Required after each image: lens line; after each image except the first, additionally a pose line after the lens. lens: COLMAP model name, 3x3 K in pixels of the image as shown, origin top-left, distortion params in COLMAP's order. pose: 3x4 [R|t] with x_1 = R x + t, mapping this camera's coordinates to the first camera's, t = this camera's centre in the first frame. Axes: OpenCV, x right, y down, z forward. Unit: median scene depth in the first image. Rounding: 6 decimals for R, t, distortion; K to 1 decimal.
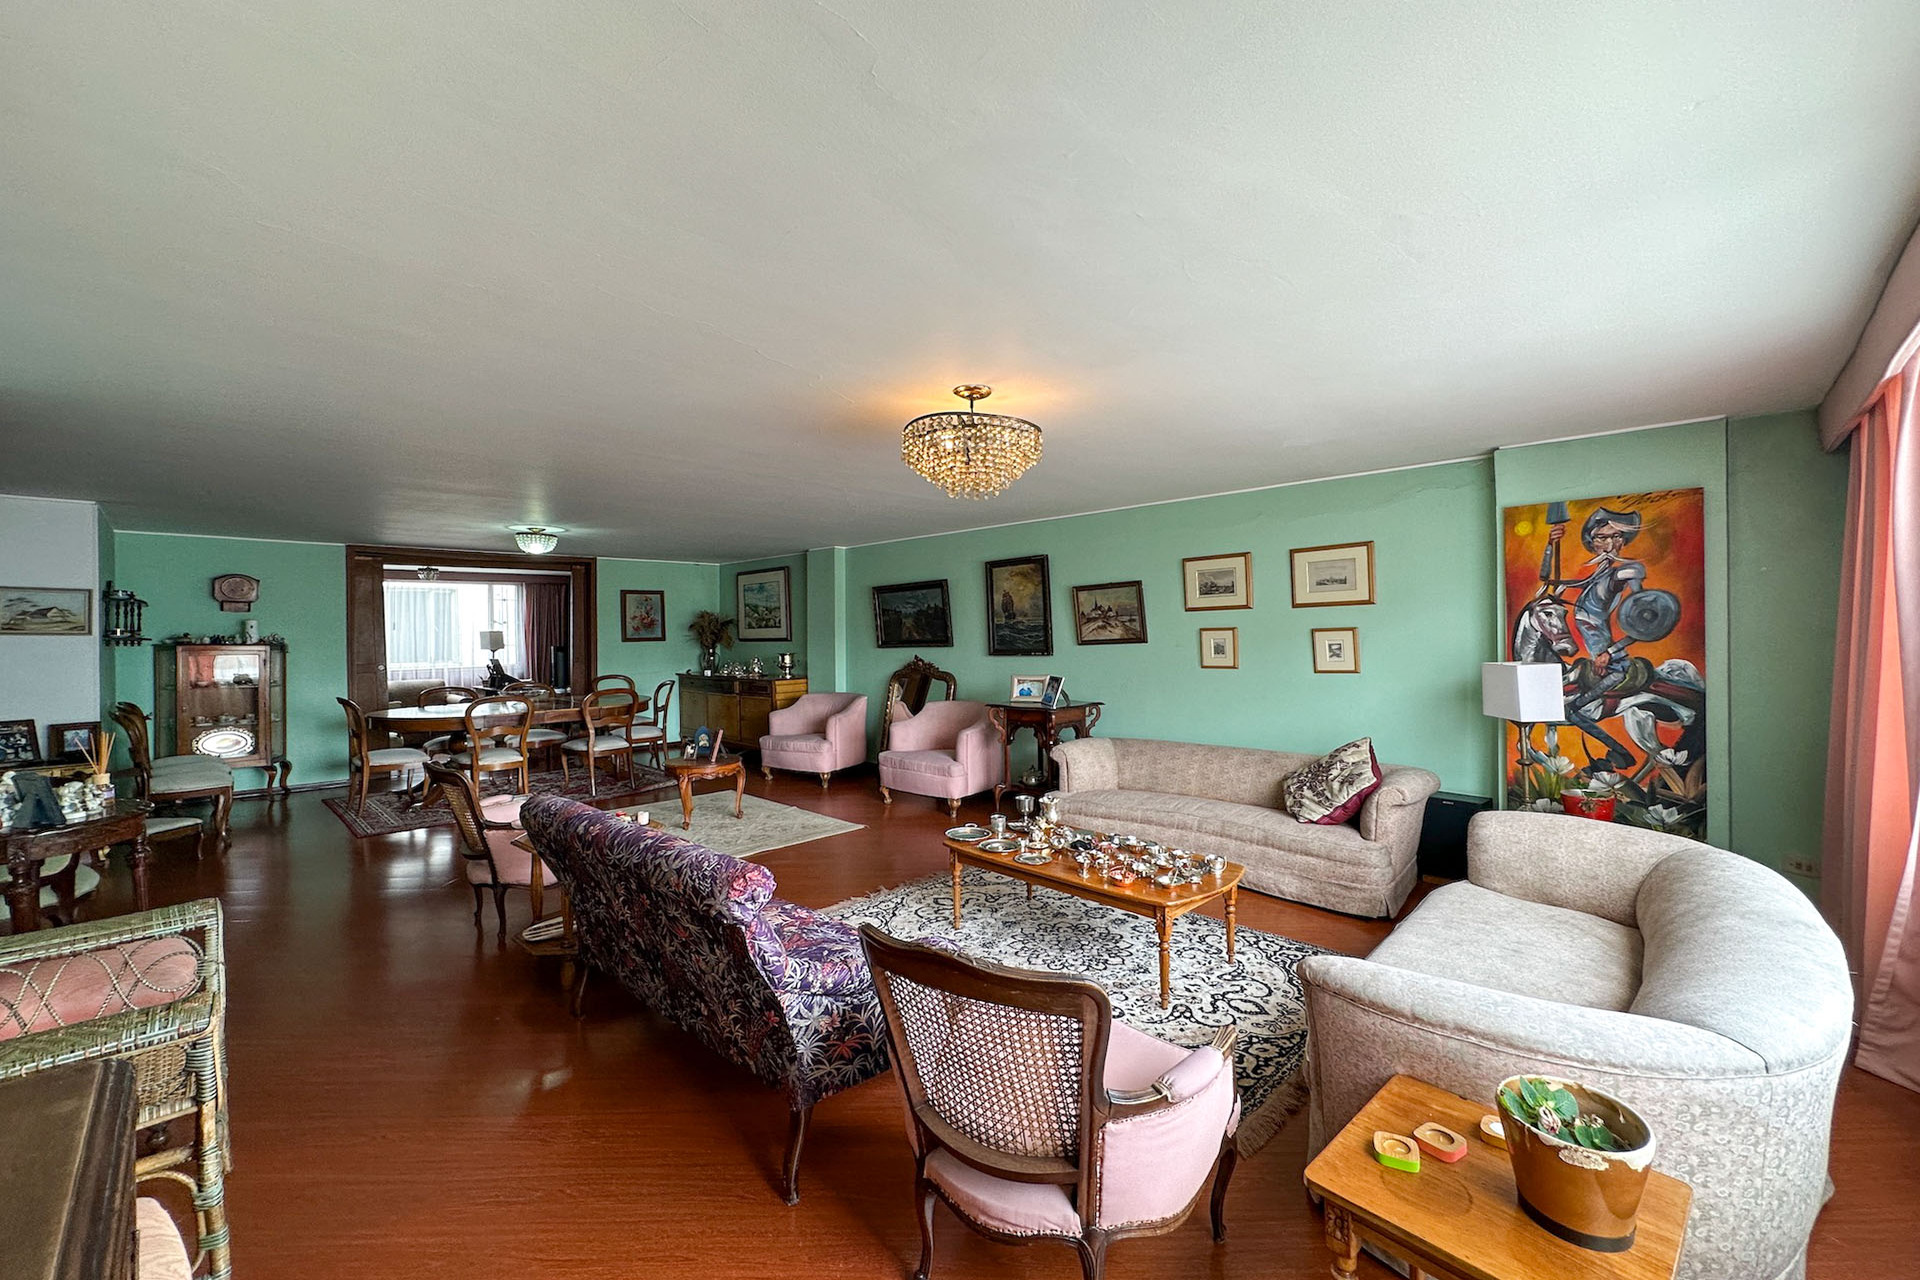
lens RADIAL K [[765.8, 0, 962.3], [0, 765.8, 642.1], [0, 0, 1]] dist [0.000780, -0.000040]
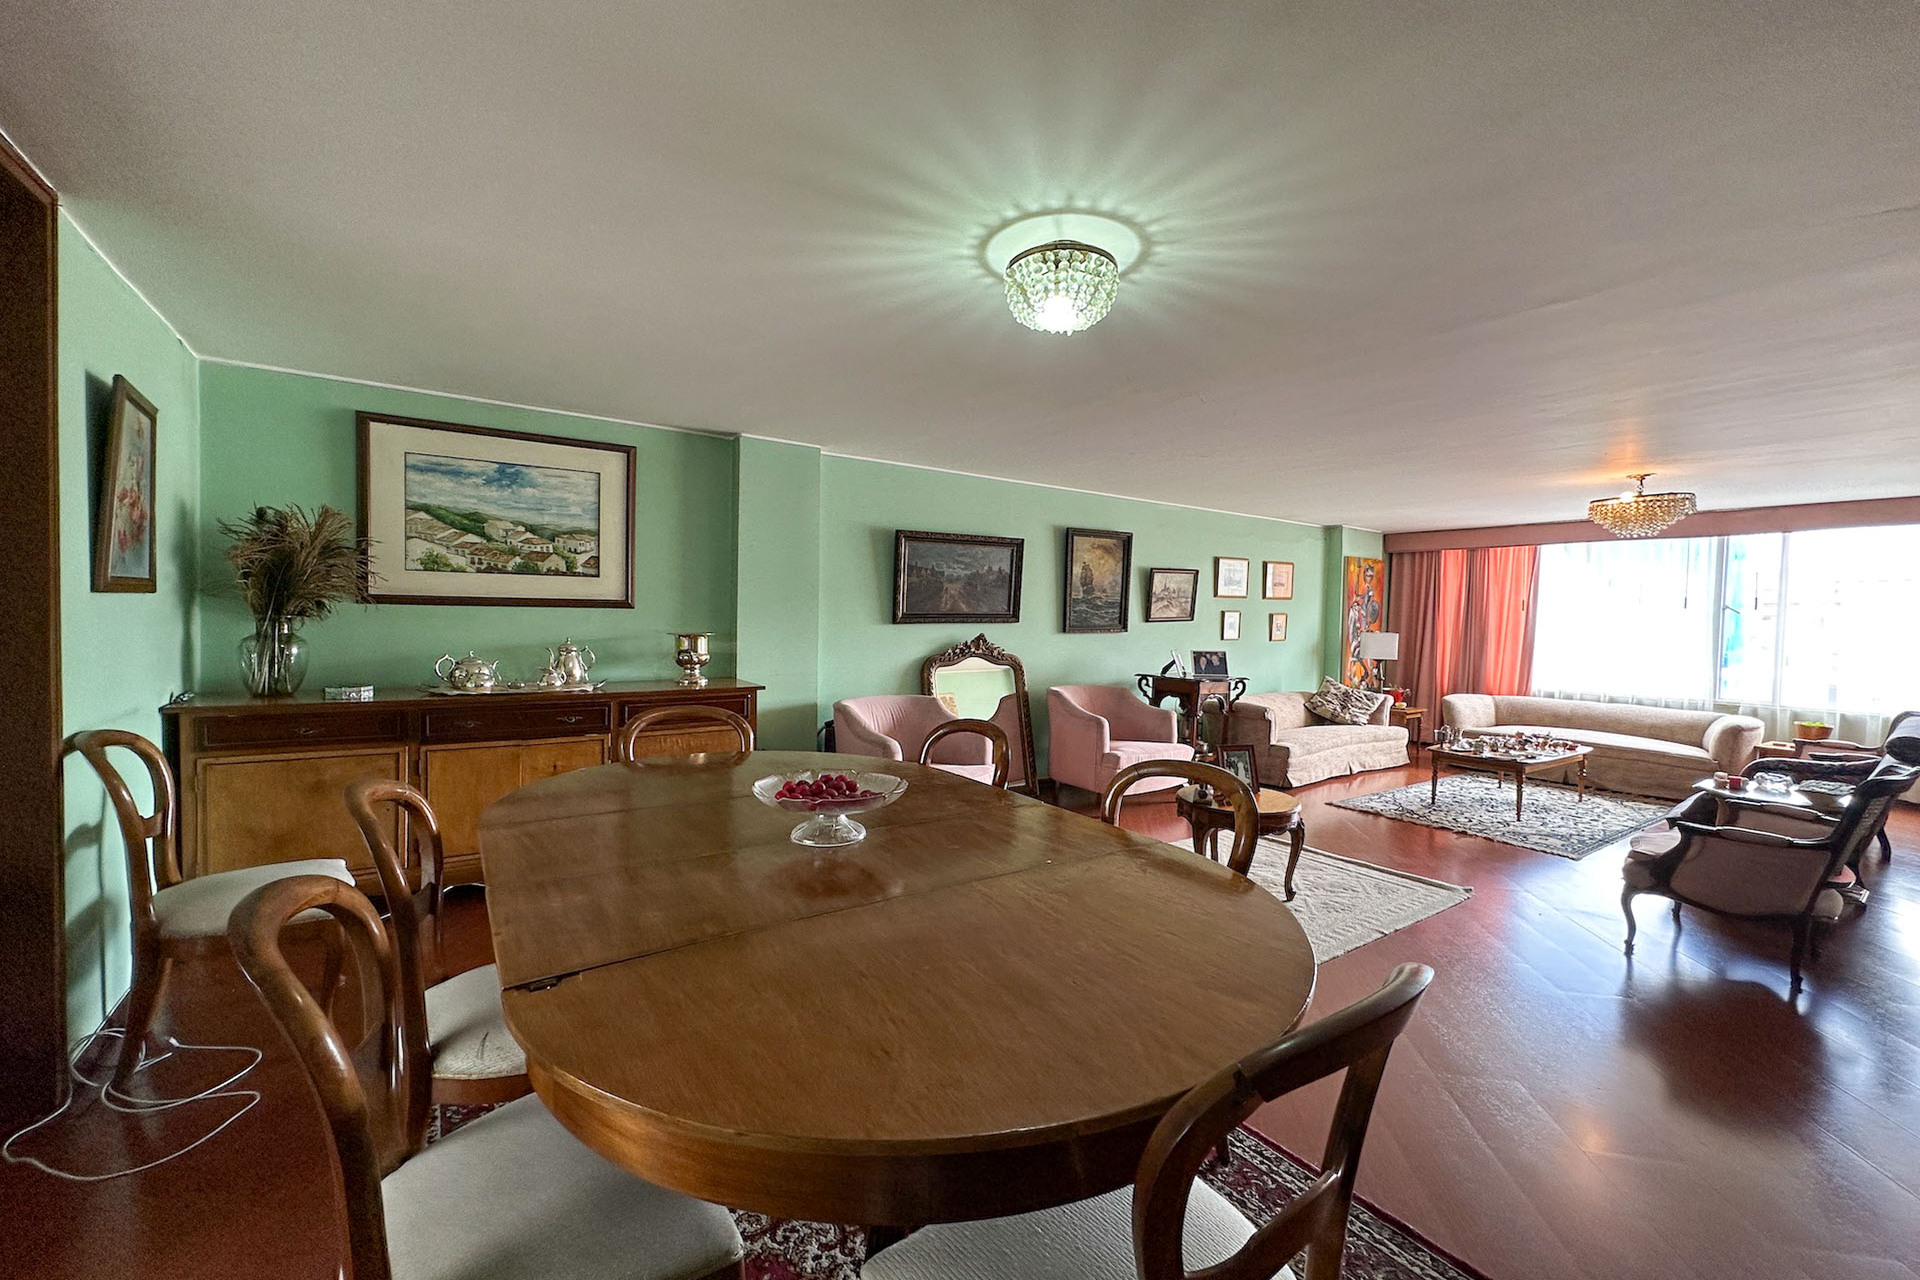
lens RADIAL K [[765.8, 0, 957.9], [0, 765.8, 645.3], [0, 0, 1]] dist [0.000780, -0.000040]
pose [[0.195950, -0.027959, 0.980215, -0.938326], [-0.014418, 0.999403, 0.031389, 0.006325], [-0.980508, -0.020283, 0.195430, 1.017537]]
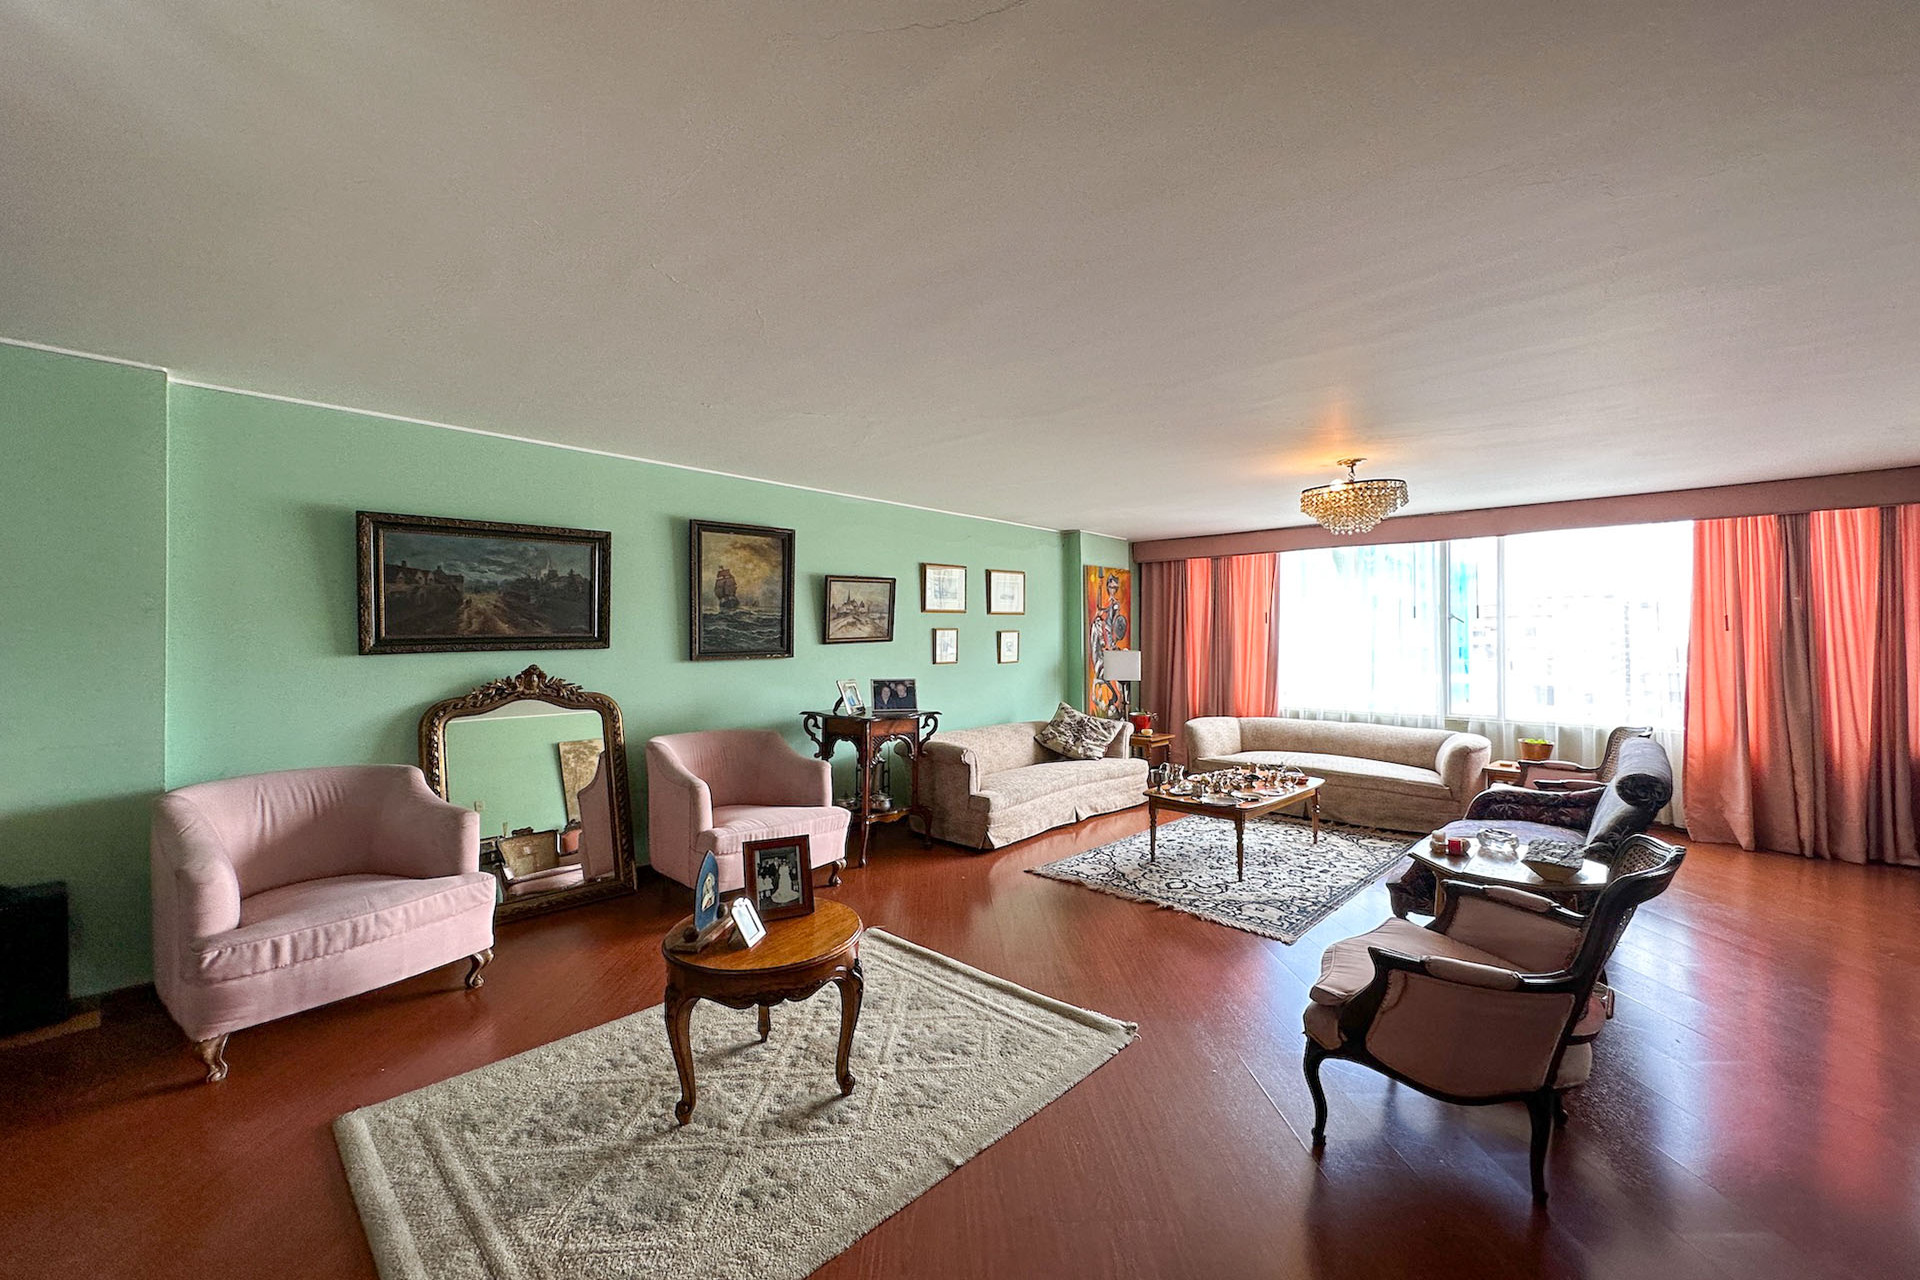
lens RADIAL K [[765.8, 0, 958.5], [0, 765.8, 637.7], [0, 0, 1]] dist [0.000780, -0.000040]
pose [[-0.003133, 0.009522, 0.999950, -0.680739], [0.005889, 0.999938, -0.009503, 0.005675], [-0.999978, 0.005858, -0.003189, 0.826048]]
